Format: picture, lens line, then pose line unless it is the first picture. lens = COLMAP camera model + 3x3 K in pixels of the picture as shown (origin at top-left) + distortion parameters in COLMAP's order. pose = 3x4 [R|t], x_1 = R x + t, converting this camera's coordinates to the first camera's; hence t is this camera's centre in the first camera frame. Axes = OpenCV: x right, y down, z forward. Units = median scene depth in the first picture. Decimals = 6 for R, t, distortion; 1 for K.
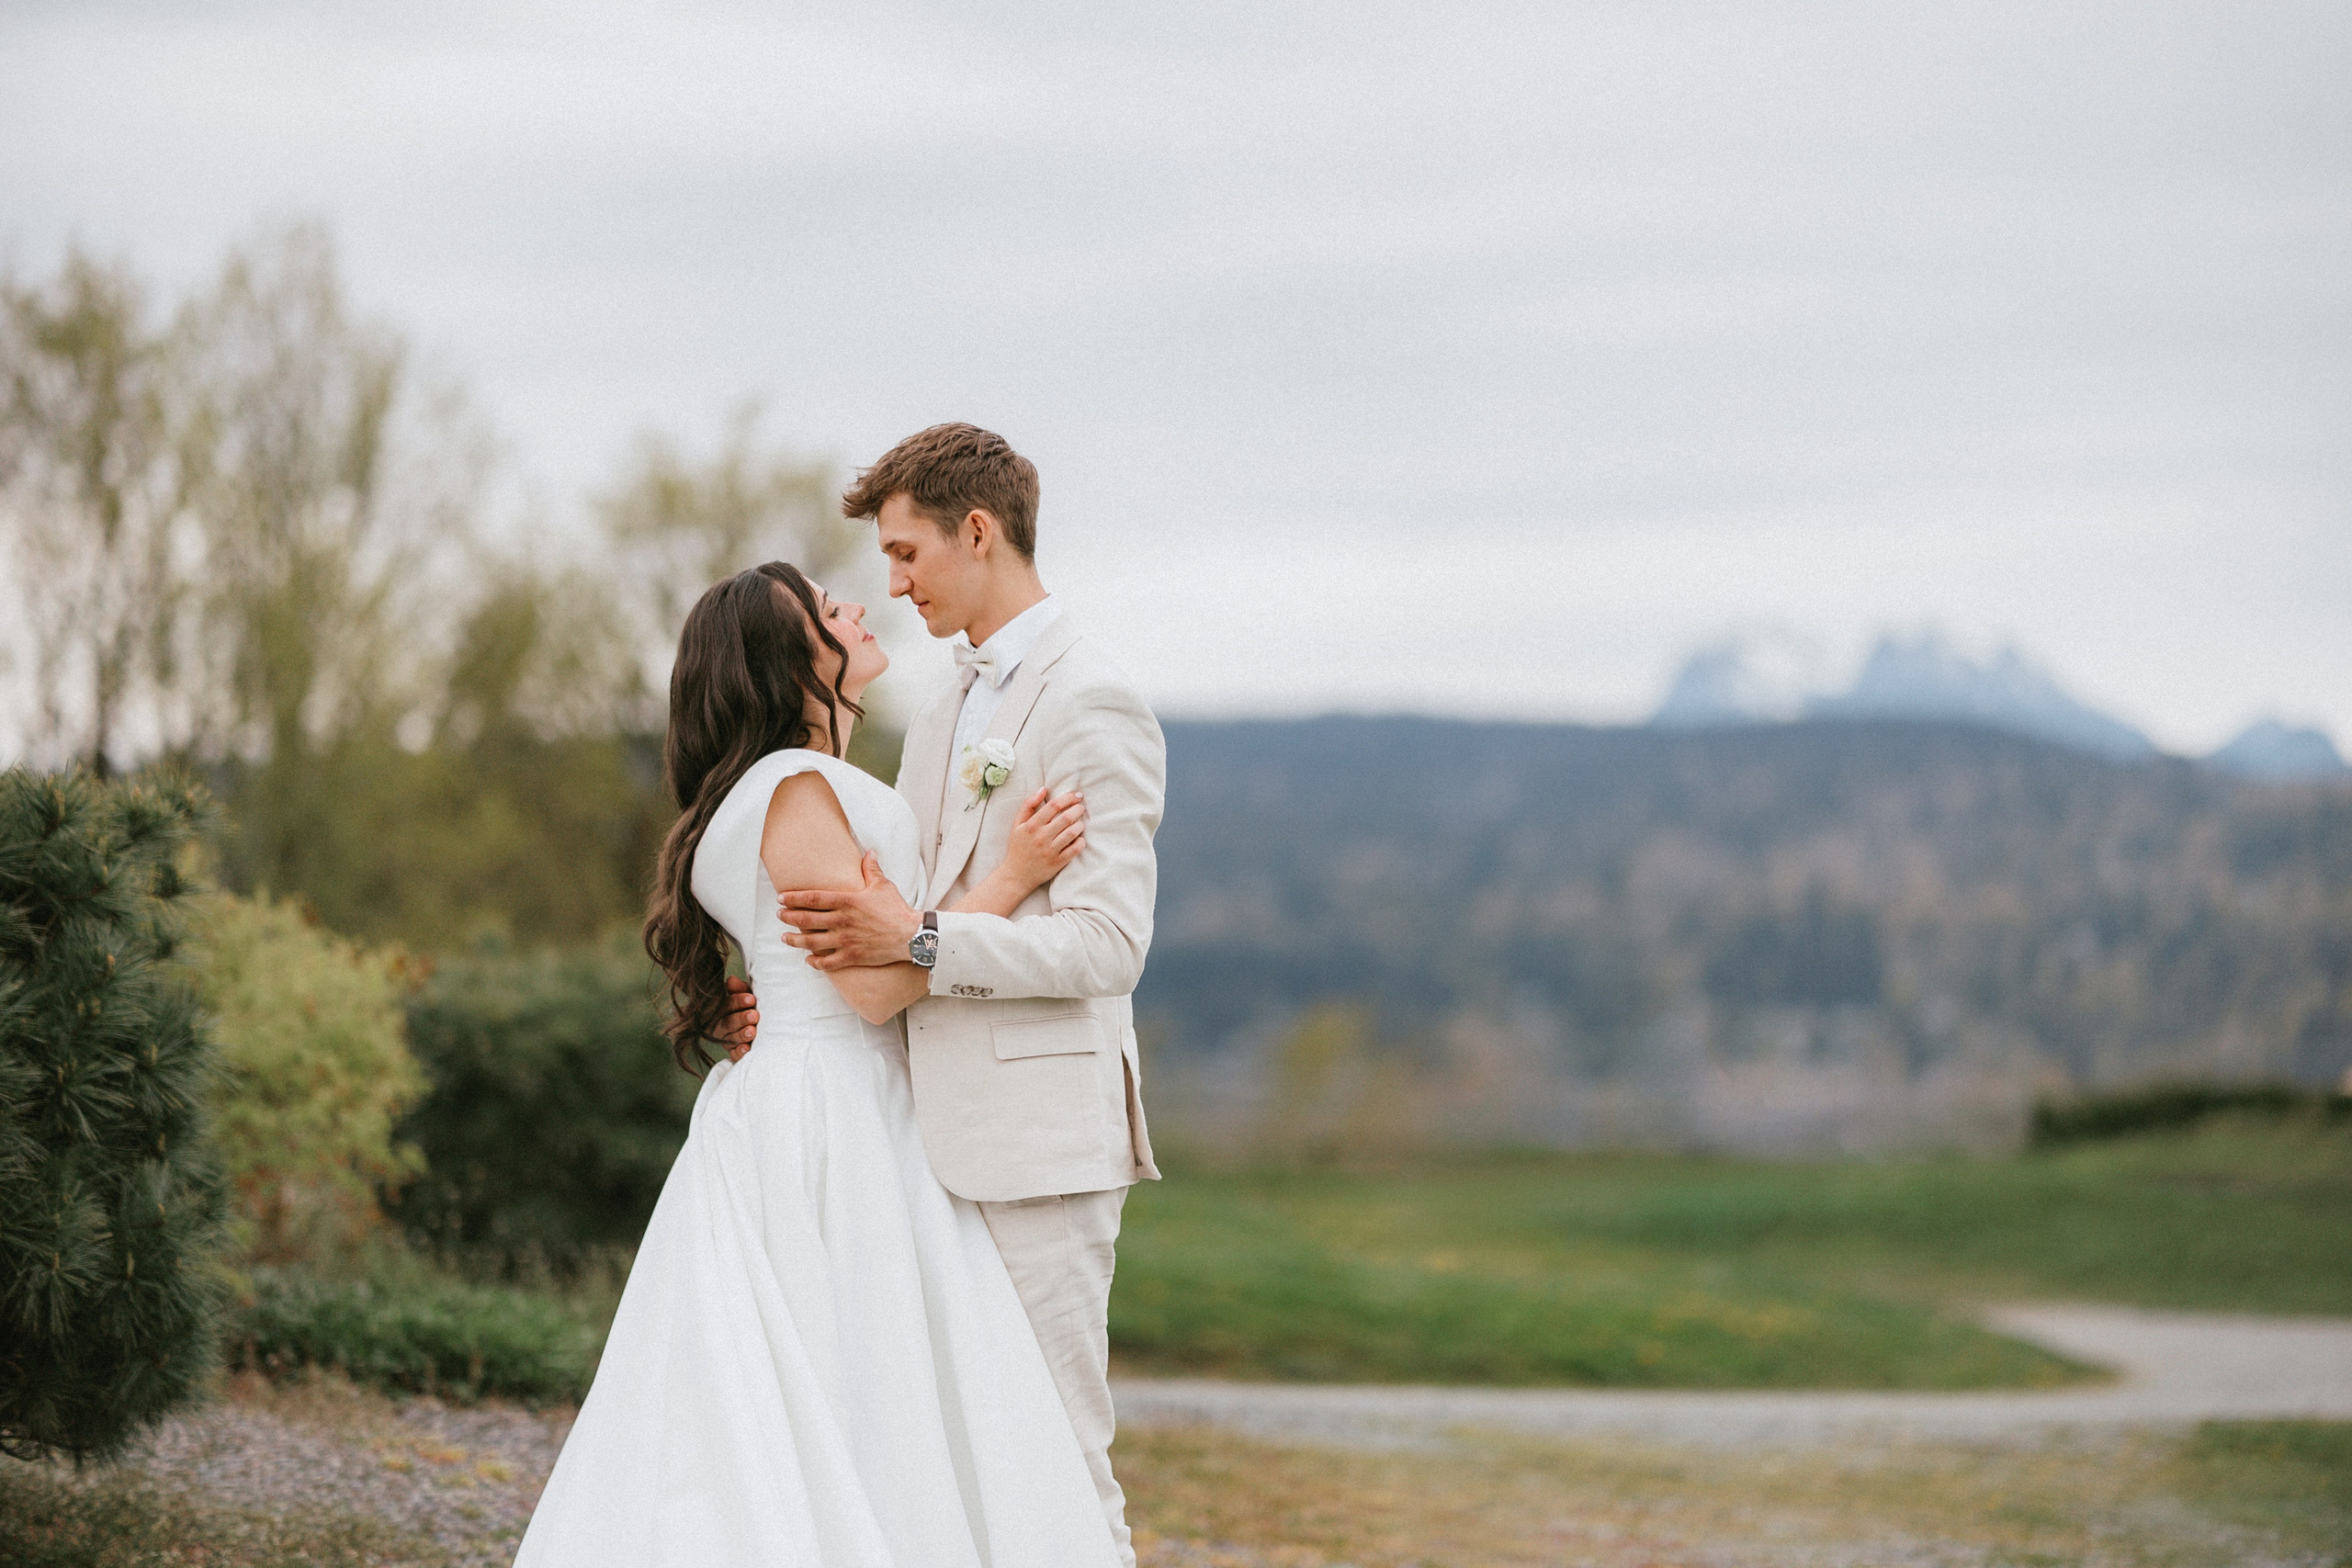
lens RADIAL K [[5609.2, 0, 1176.0], [0, 5609.2, 784.0], [0, 0, 1]] dist [-0.039353, 0.622952]
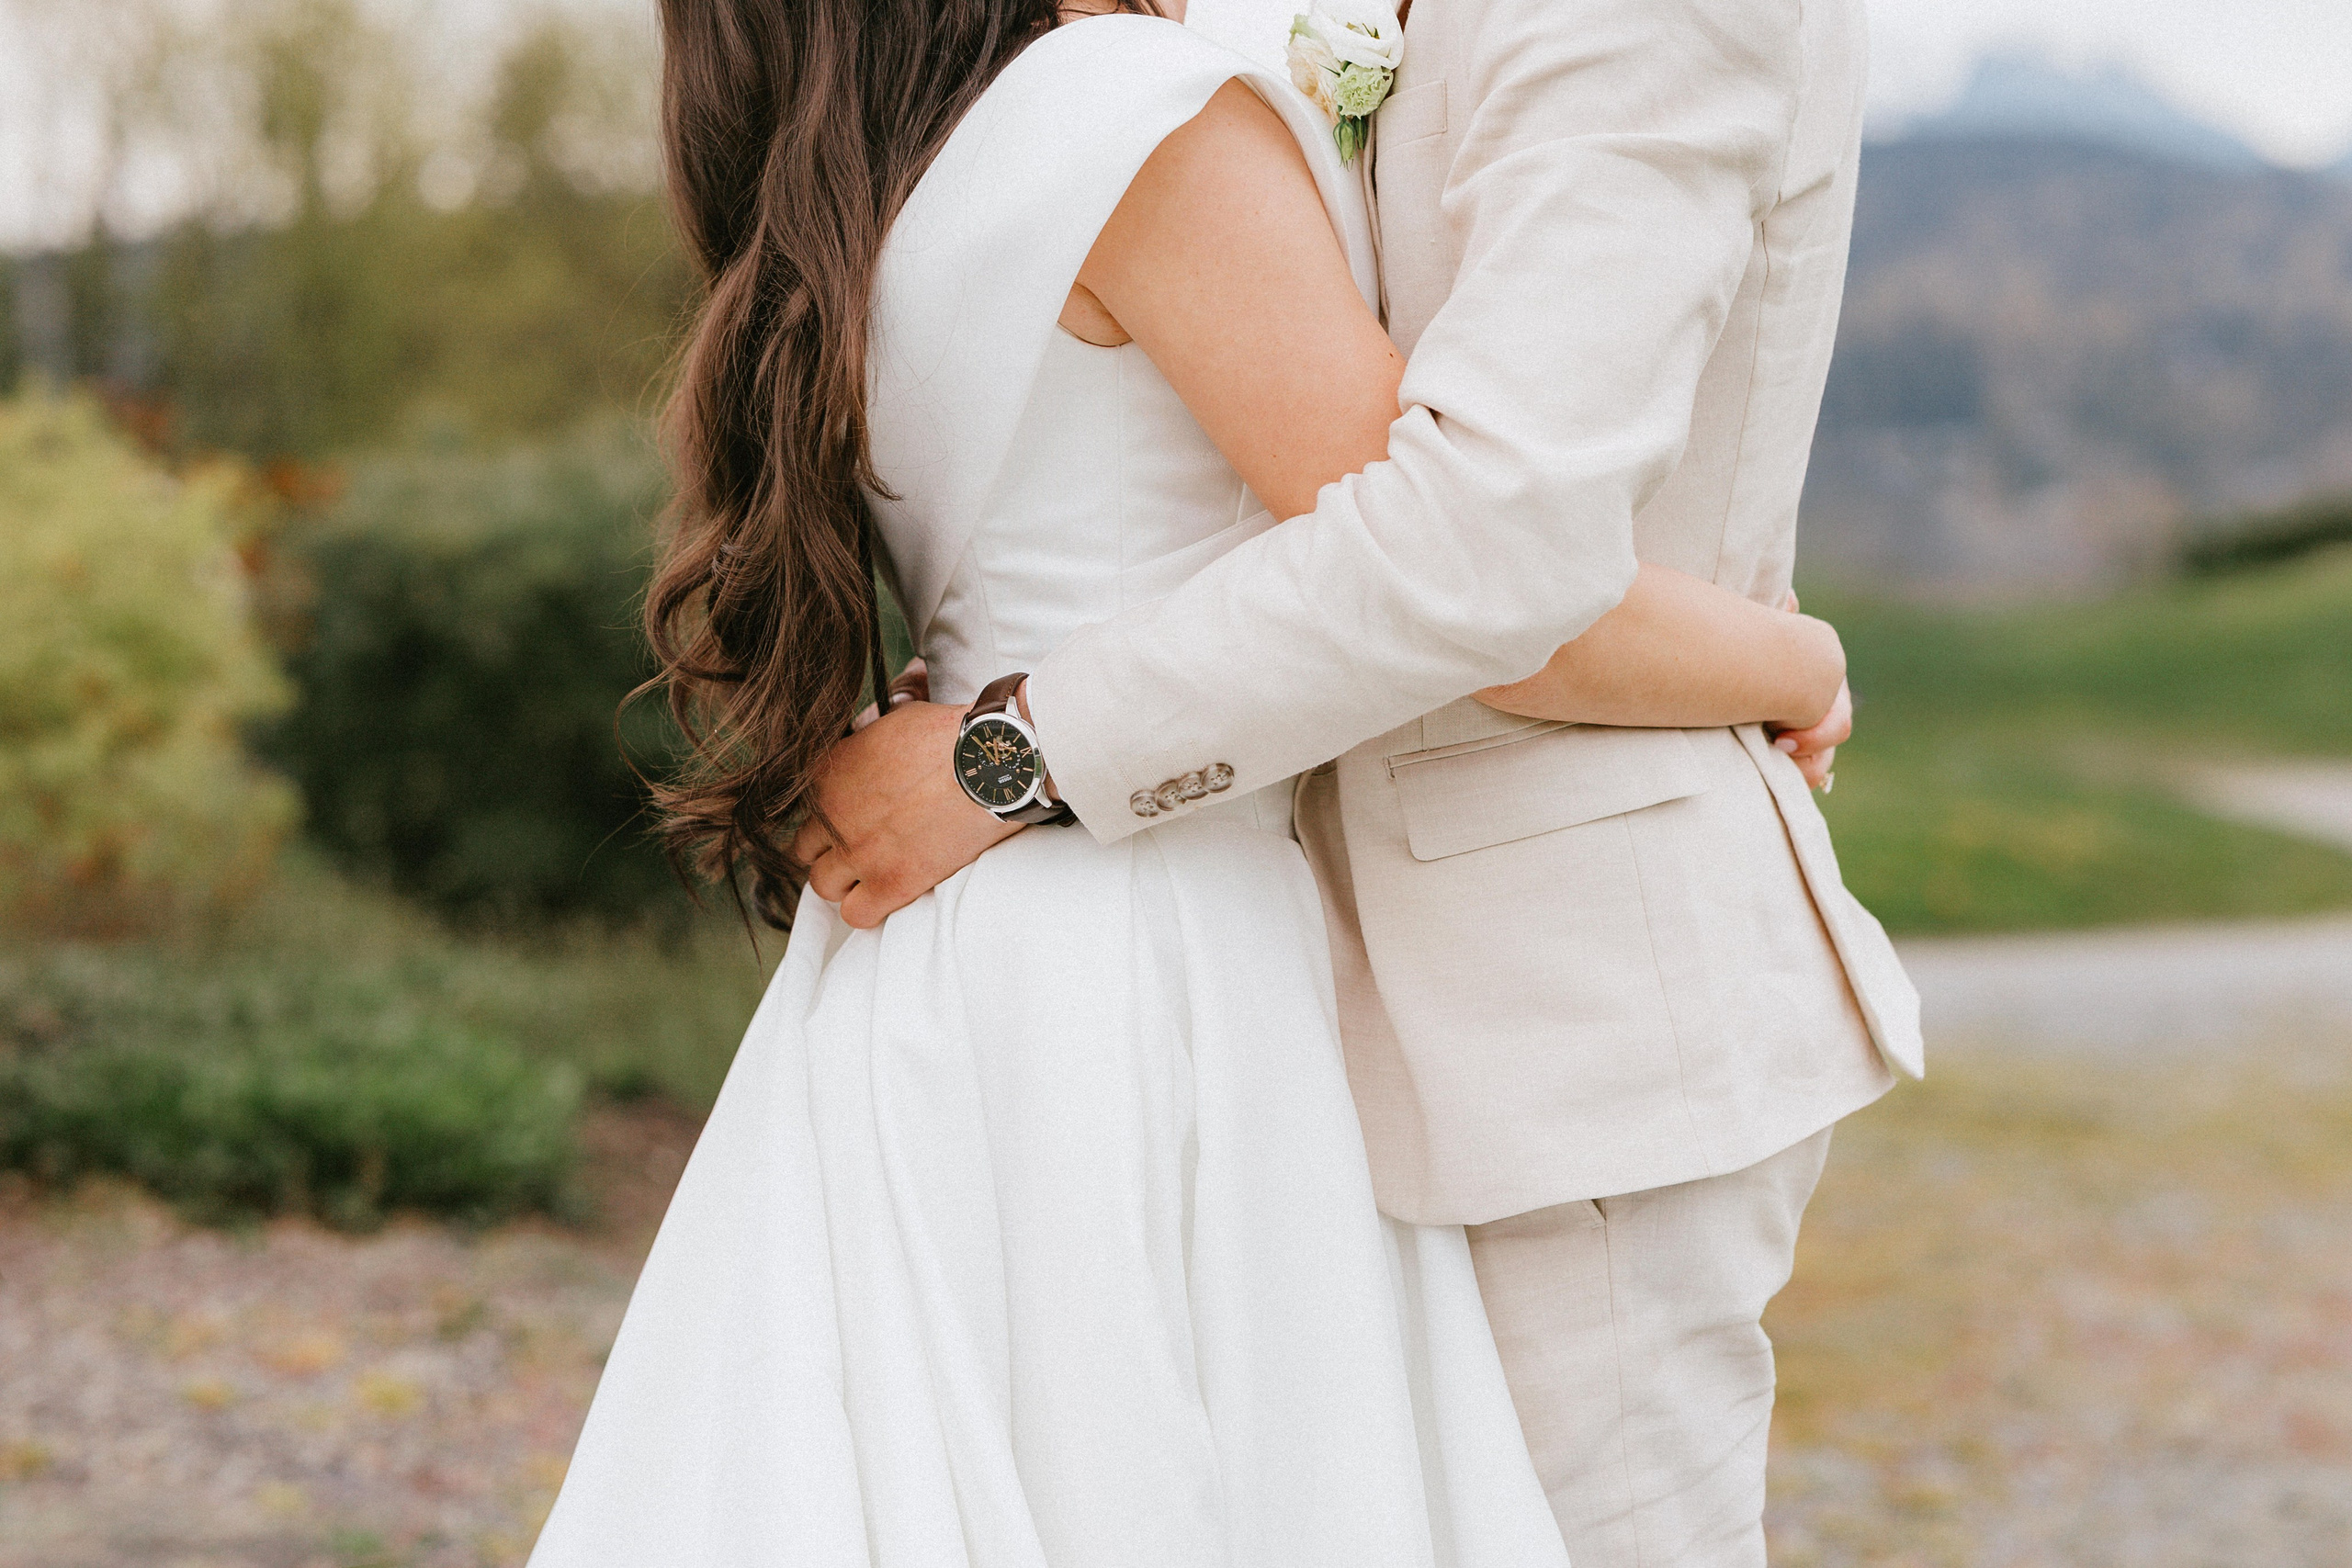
lens RADIAL K [[5609.2, 0, 1176.0], [0, 5609.2, 784.0], [0, 0, 1]] dist [-0.039353, 0.622952]
pose [[0.999511, -0.027762, -0.014415, -0.028623], [0.029057, 0.994645, 0.099180, 0.006023], [0.011584, -0.099551, 0.994965, 0.404439]]
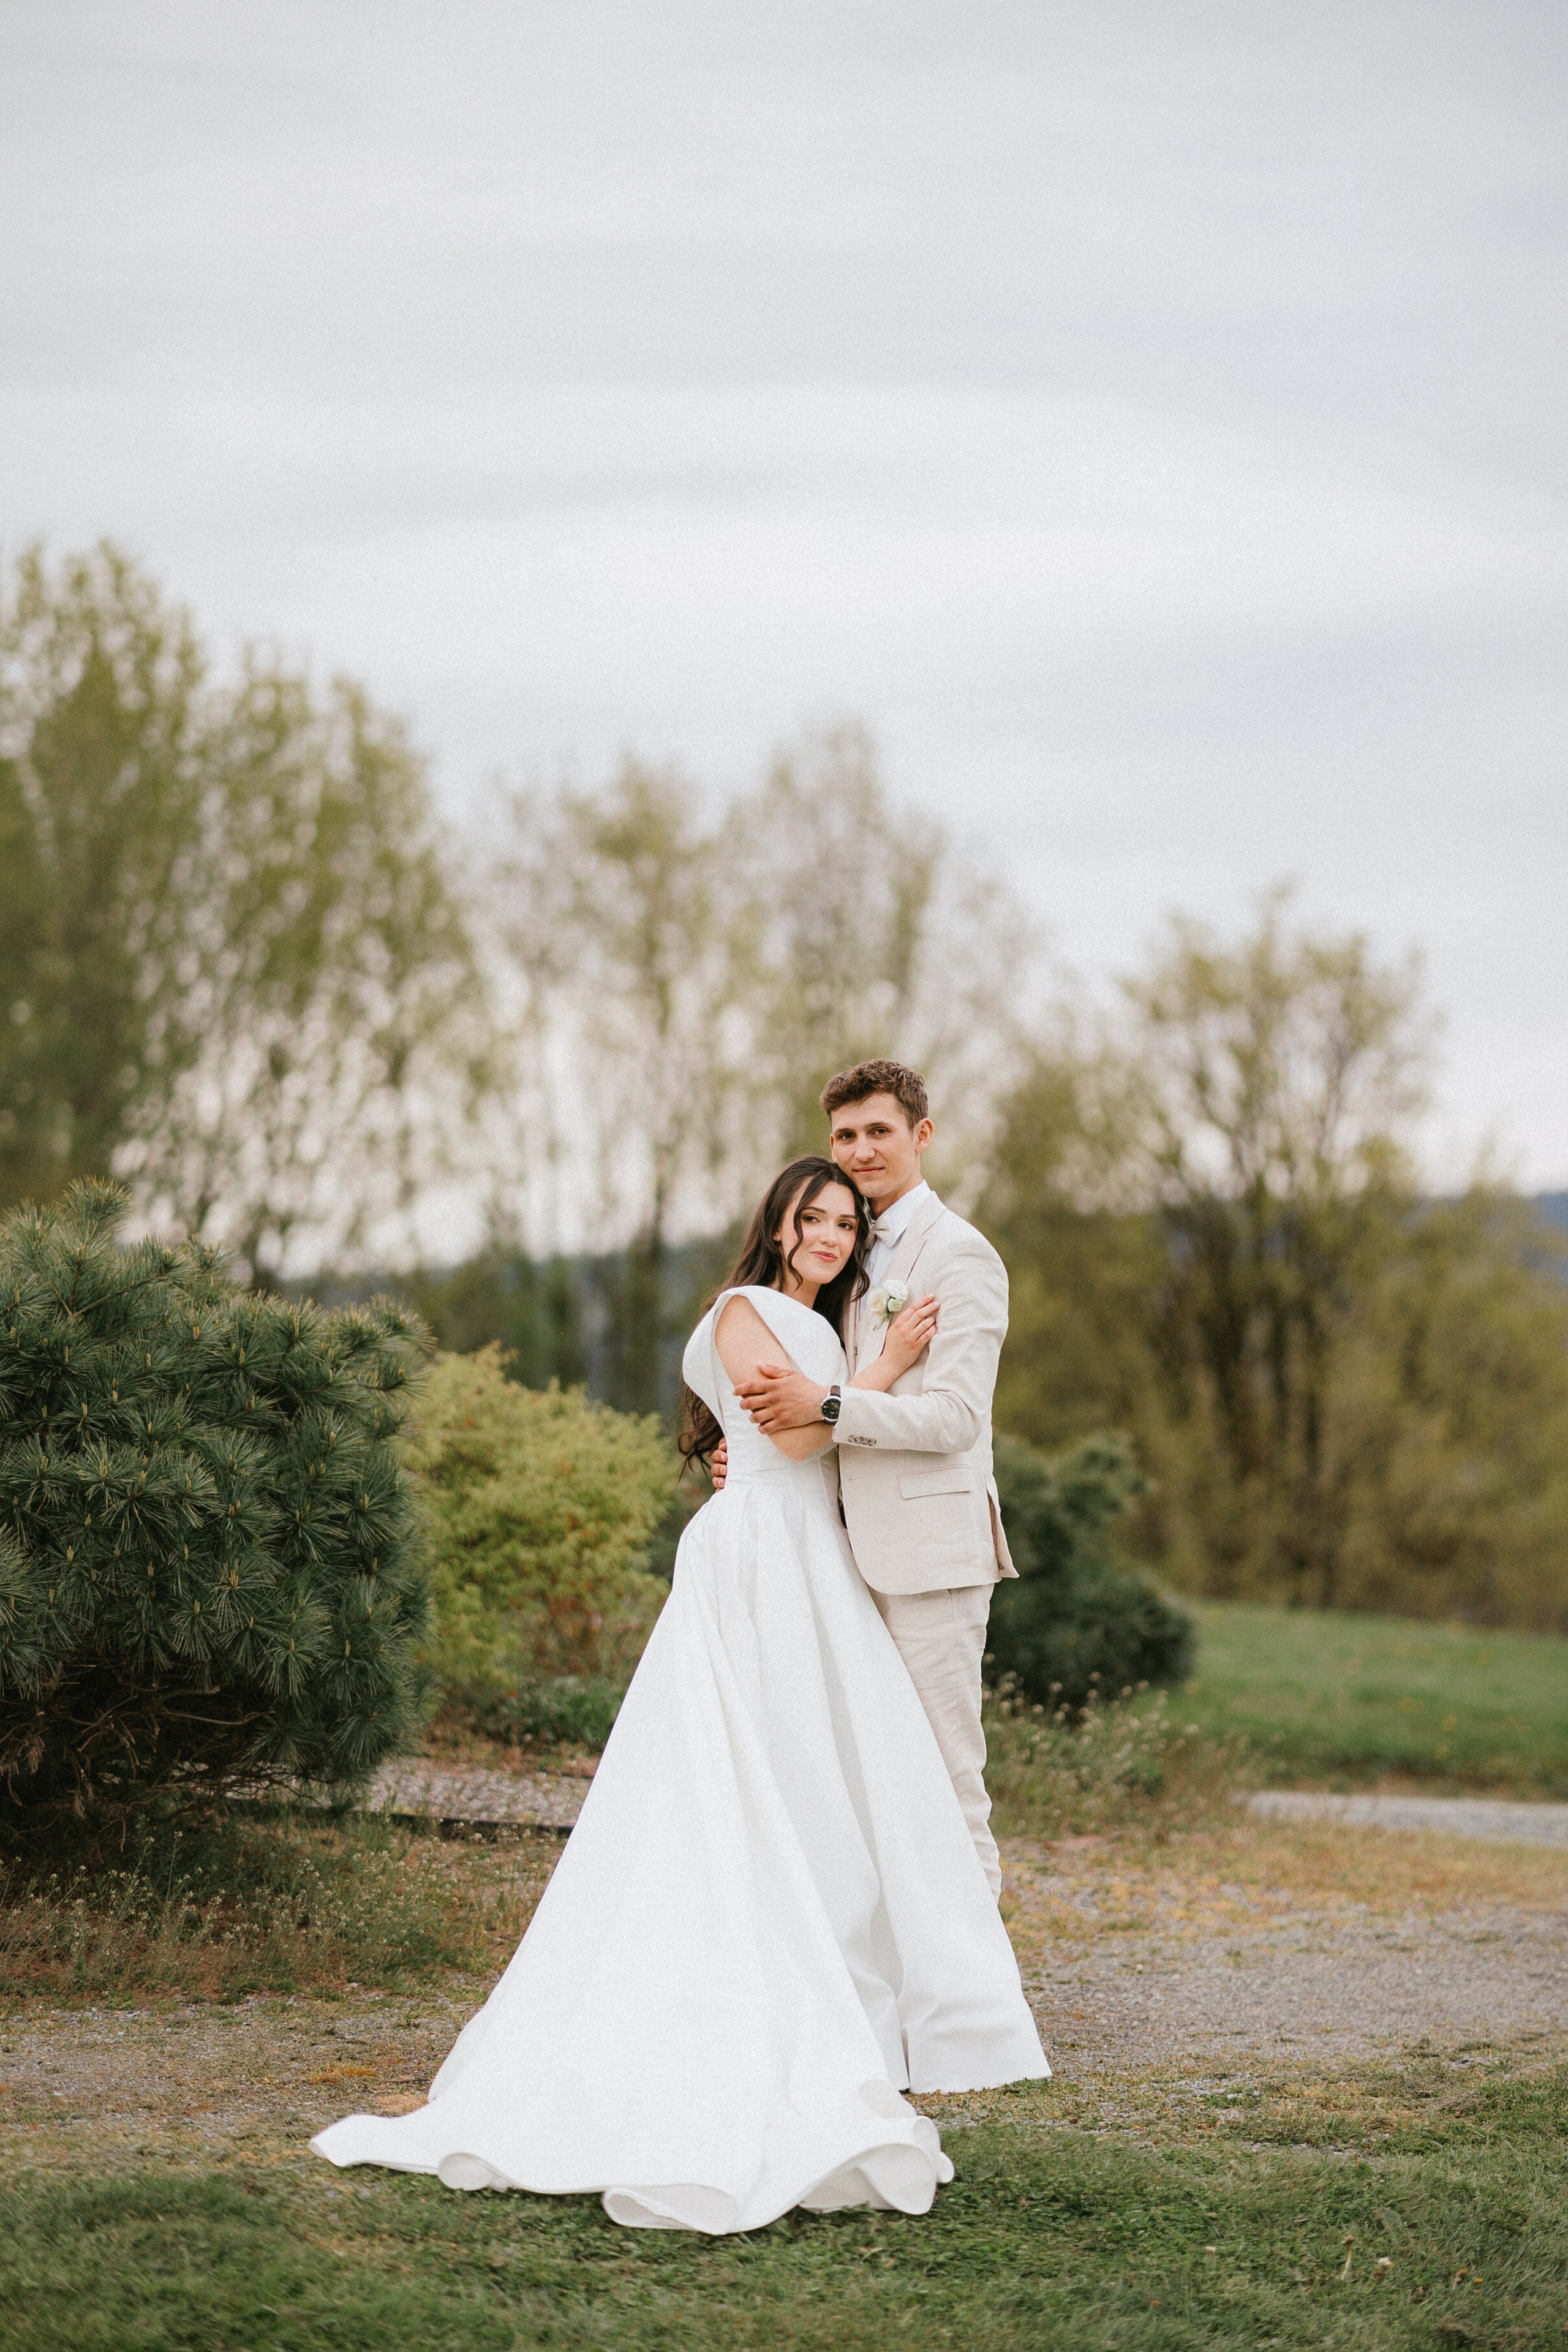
lens RADIAL K [[5794.4, 0, 784.0], [0, 5794.4, 1176.0], [0, 0, 1]] dist [-0.024748, 0.043533]
pose [[0.983563, -0.019431, -0.179516, 0.139270], [0.017256, 0.999758, -0.013670, -0.009296], [0.179738, 0.010347, 0.983660, -0.318110]]
